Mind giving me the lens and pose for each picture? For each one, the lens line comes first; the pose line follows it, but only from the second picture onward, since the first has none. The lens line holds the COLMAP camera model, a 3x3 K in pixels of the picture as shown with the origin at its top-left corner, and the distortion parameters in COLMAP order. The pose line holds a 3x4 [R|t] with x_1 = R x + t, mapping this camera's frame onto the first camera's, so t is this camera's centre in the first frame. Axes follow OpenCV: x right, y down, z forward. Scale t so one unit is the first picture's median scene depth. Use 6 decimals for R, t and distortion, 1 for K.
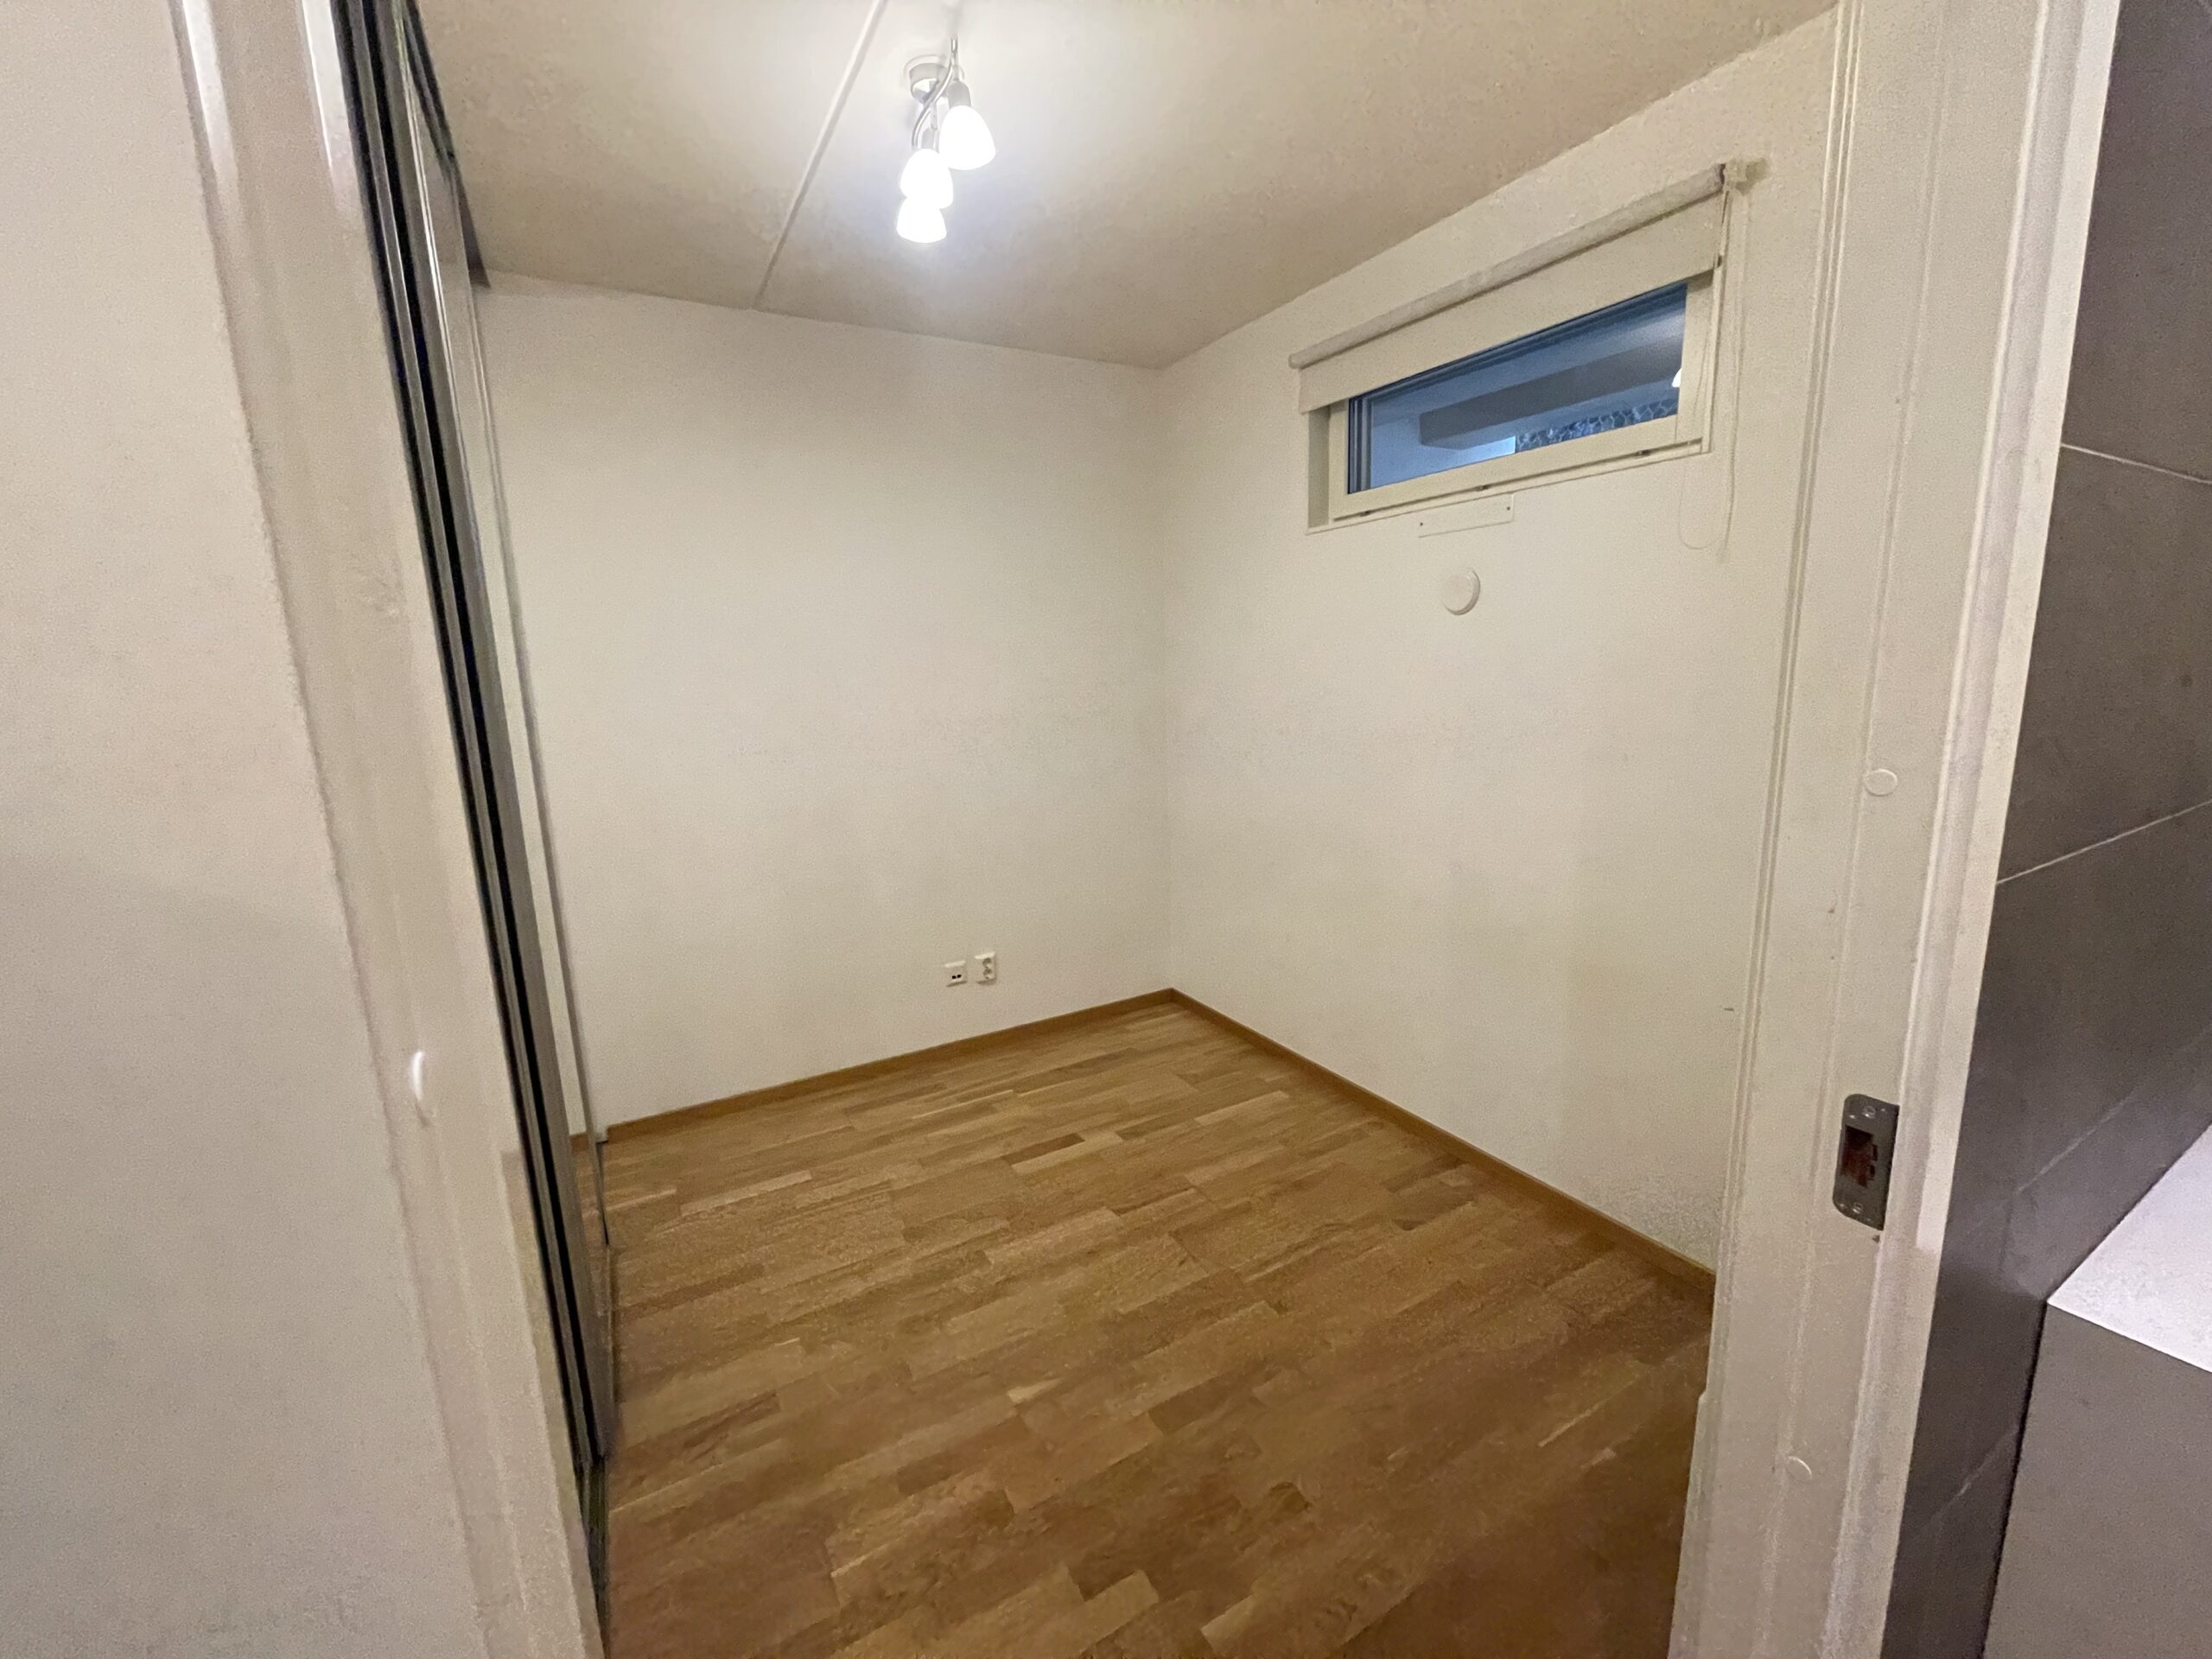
lens RADIAL K [[901.4, 0, 1099.4], [0, 901.4, 828.4], [0, 0, 1]] dist [0.011704, 0.000578]
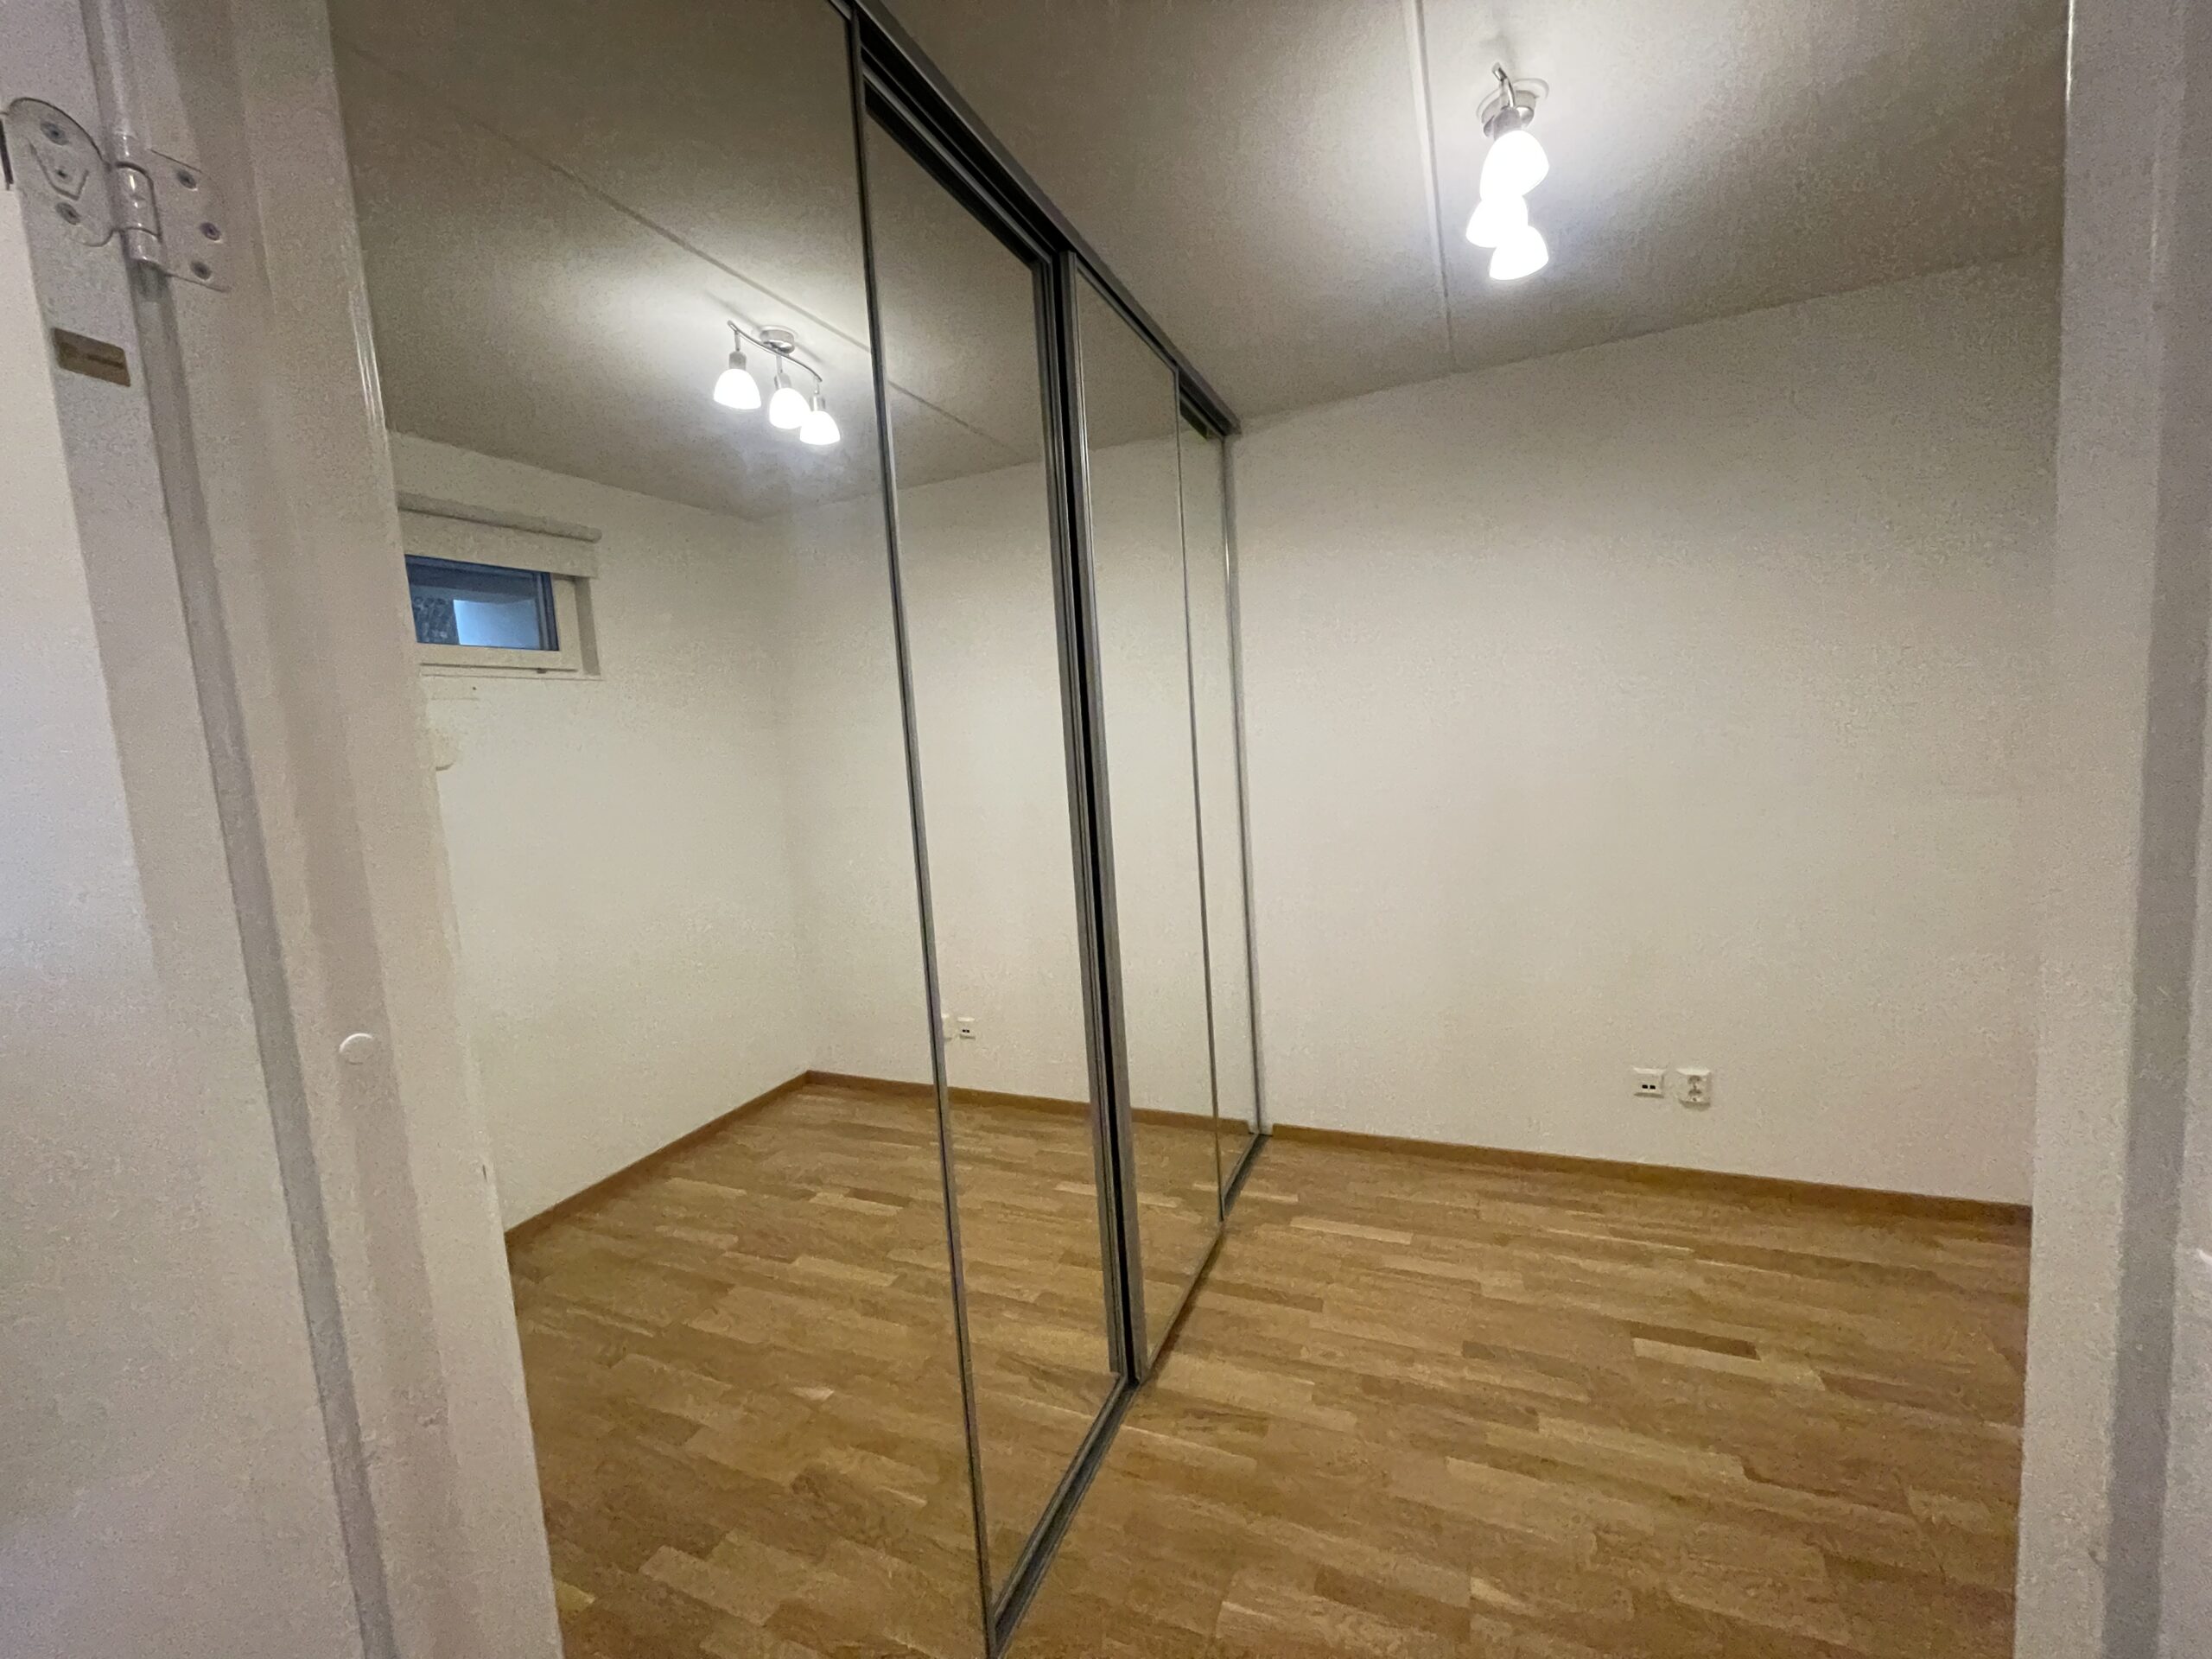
lens RADIAL K [[901.4, 0, 1099.4], [0, 901.4, 828.4], [0, 0, 1]] dist [0.011704, 0.000578]
pose [[0.609629, 0.069659, -0.789620, 0.219753], [-0.095258, 0.995350, 0.014263, -0.044114], [0.786942, 0.066523, 0.613430, 0.100243]]
